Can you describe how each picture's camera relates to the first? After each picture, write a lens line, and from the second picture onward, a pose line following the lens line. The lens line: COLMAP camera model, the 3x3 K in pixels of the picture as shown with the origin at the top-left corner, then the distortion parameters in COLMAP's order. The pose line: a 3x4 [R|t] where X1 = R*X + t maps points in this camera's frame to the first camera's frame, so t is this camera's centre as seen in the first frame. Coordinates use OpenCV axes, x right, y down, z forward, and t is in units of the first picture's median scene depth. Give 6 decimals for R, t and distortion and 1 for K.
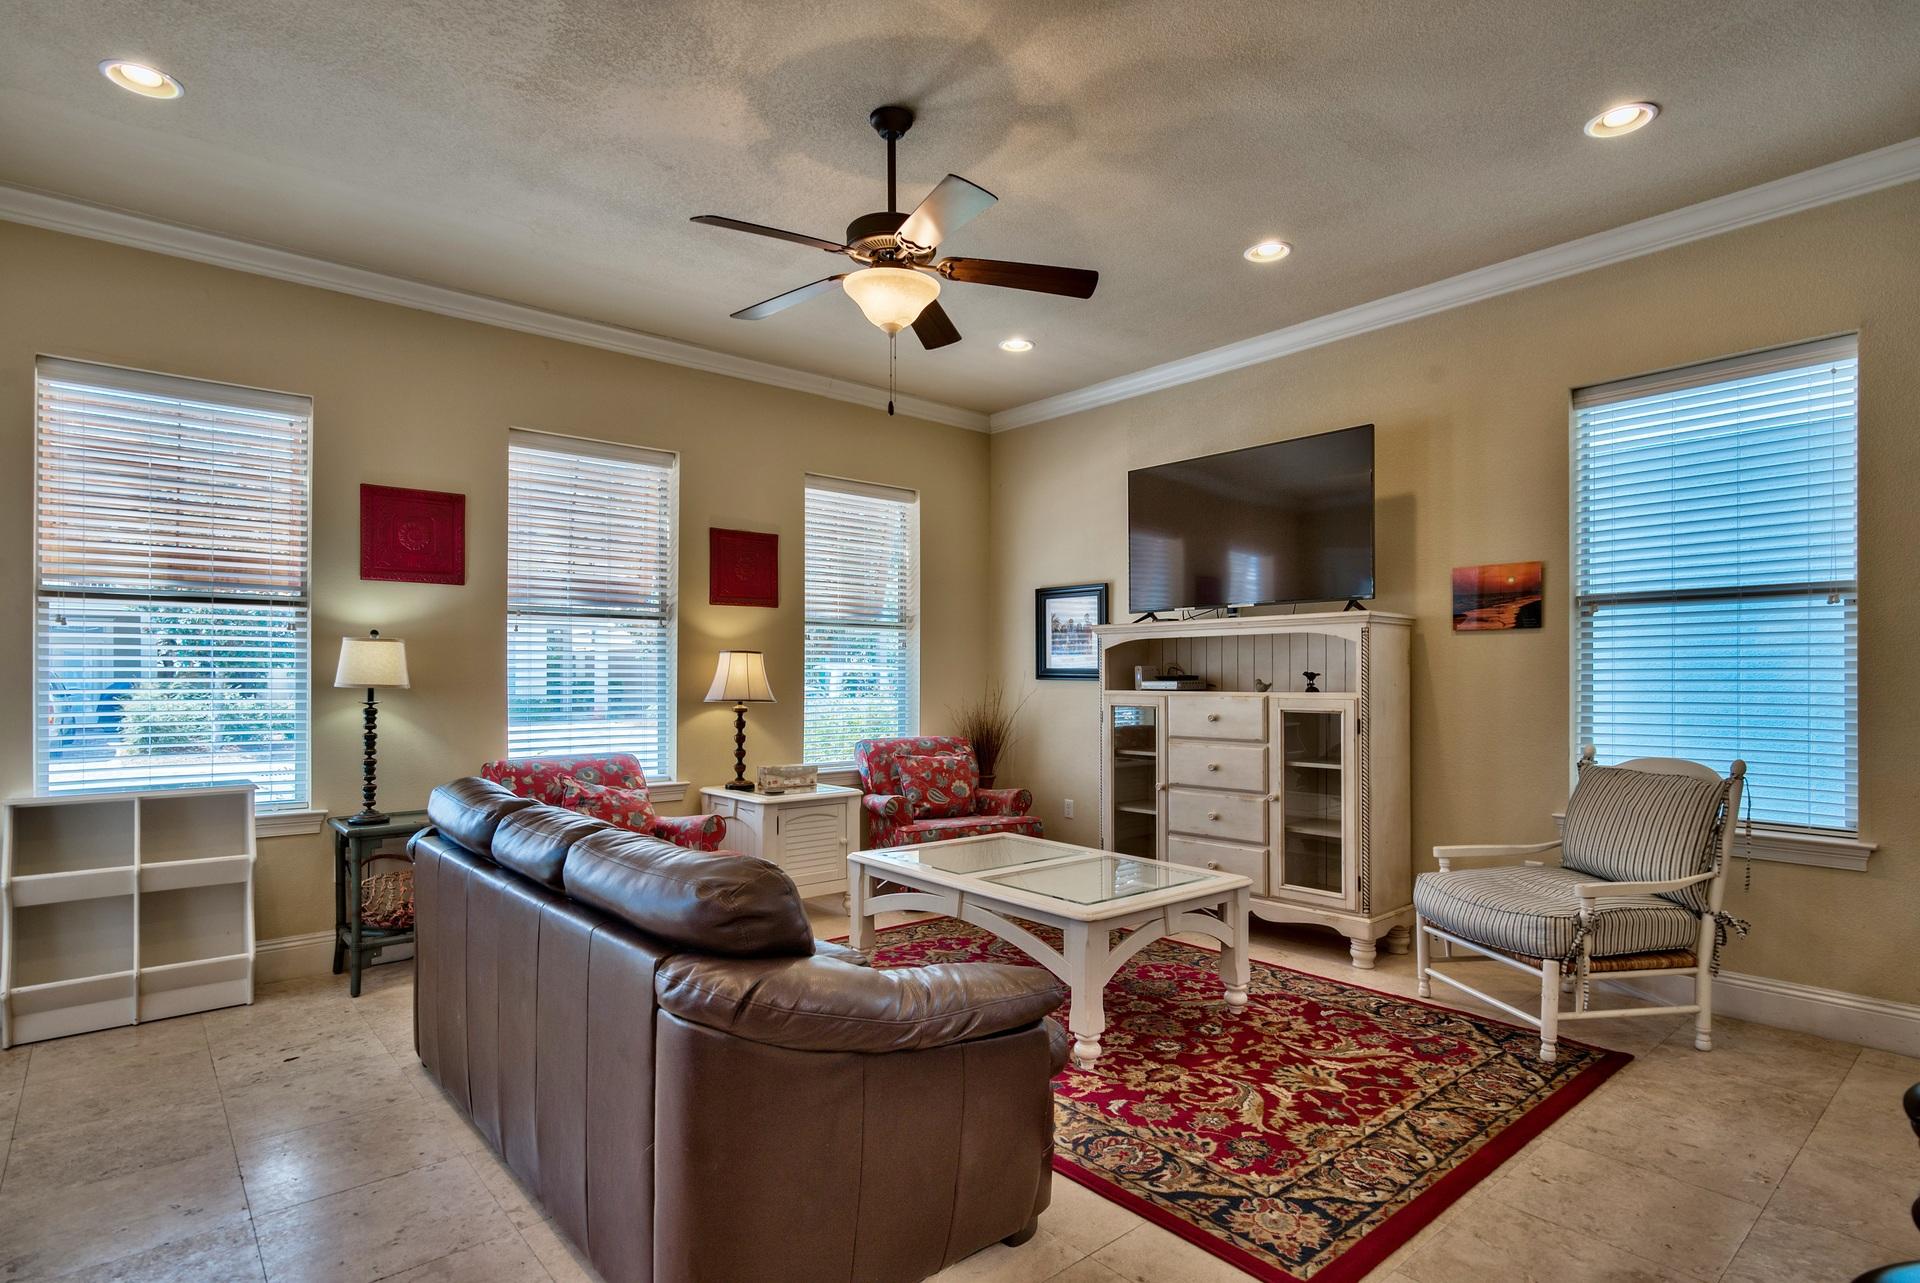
lens RADIAL K [[961.0, 0, 1053.8], [0, 961.0, 669.1], [0, 0, 1]] dist [-0.000398, 0.000023]
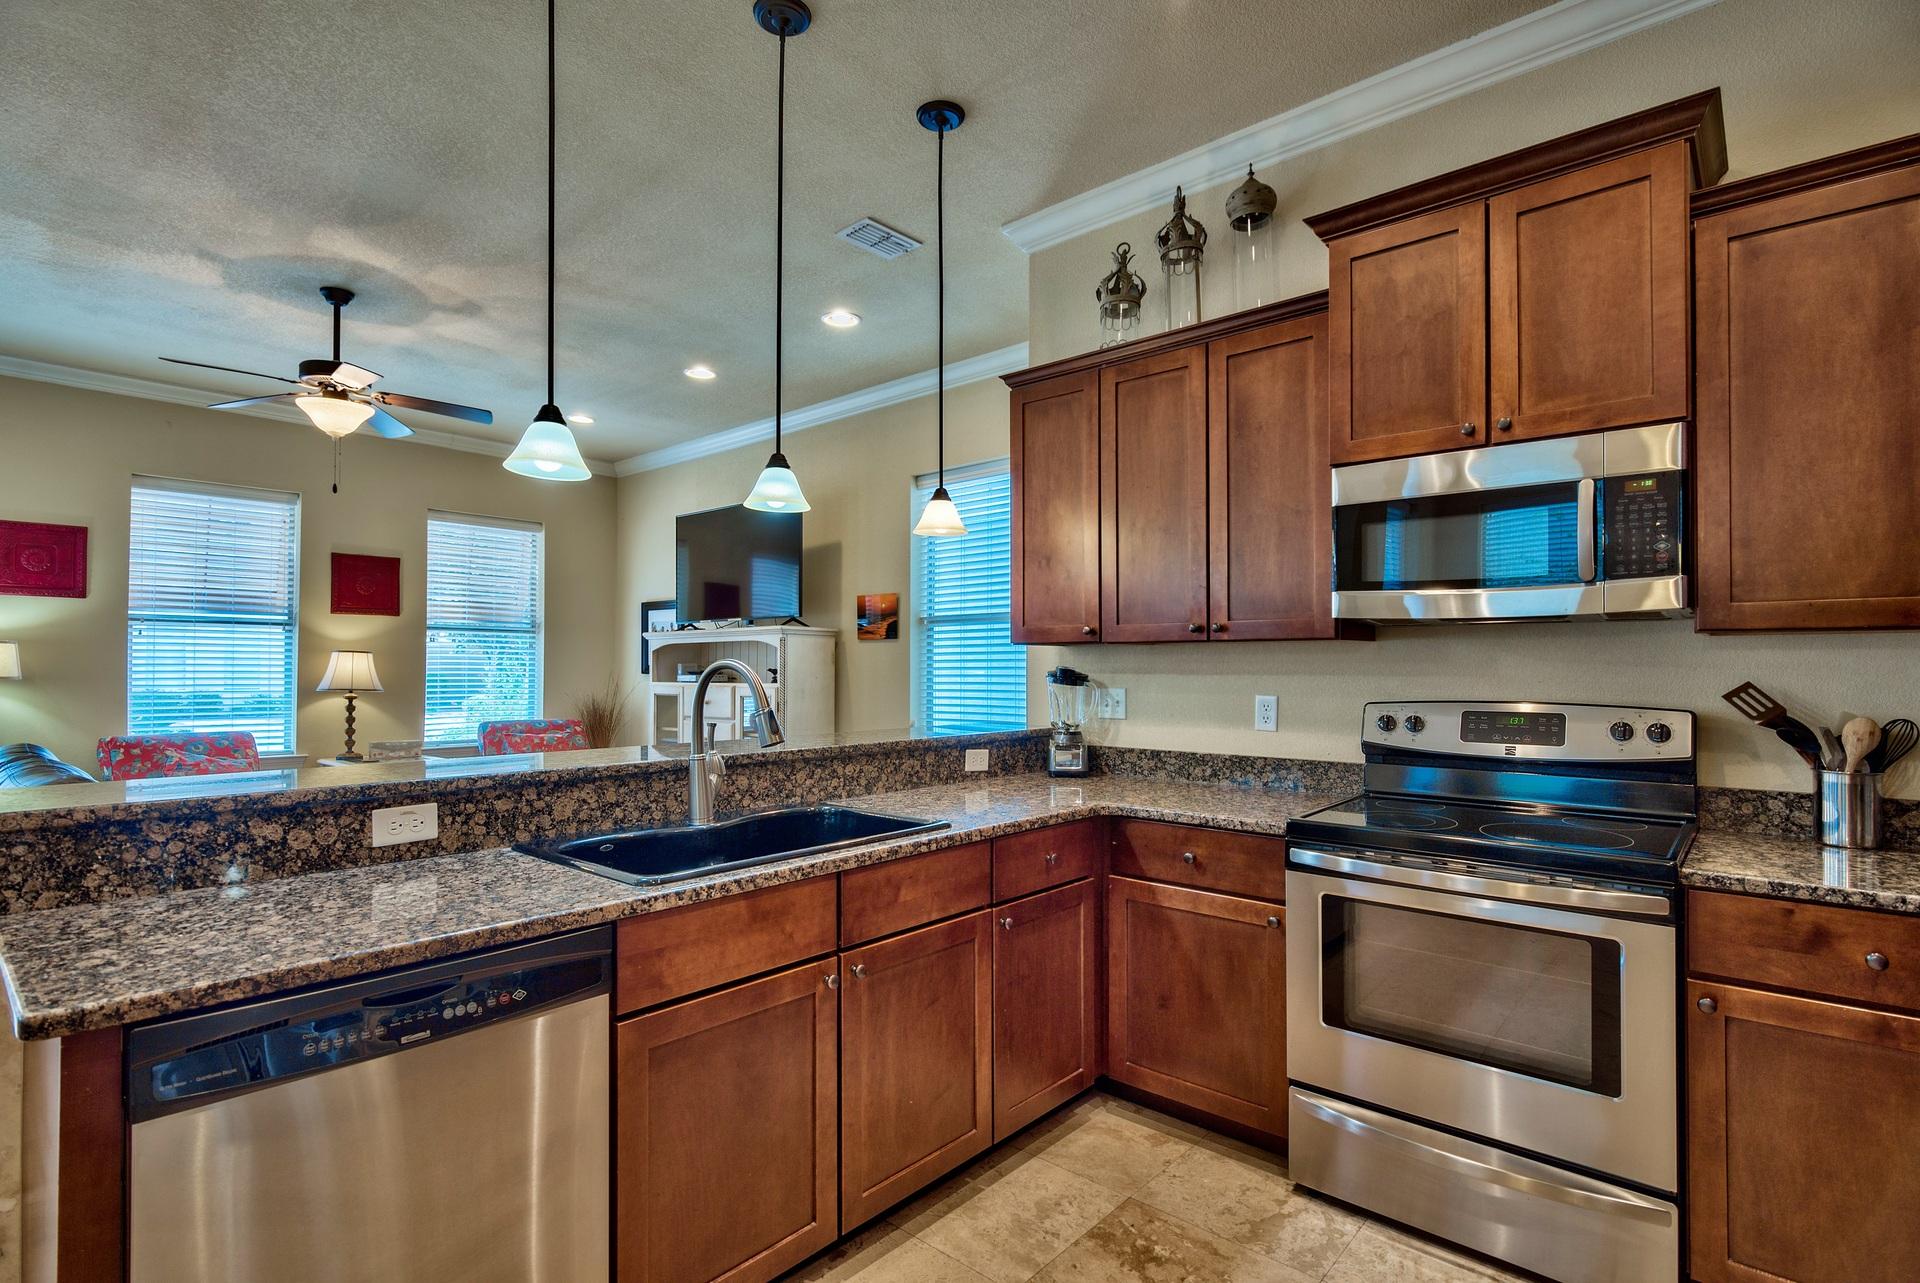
lens RADIAL K [[900.0, 0, 1047.2], [0, 900.0, 659.6], [0, 0, 1]] dist [-0.003237, -0.000624]
pose [[0.991112, 0.003602, 0.132985, 0.427227], [-0.002895, 0.999981, -0.005509, -0.003235], [-0.133002, 0.005075, 0.991103, -0.297041]]
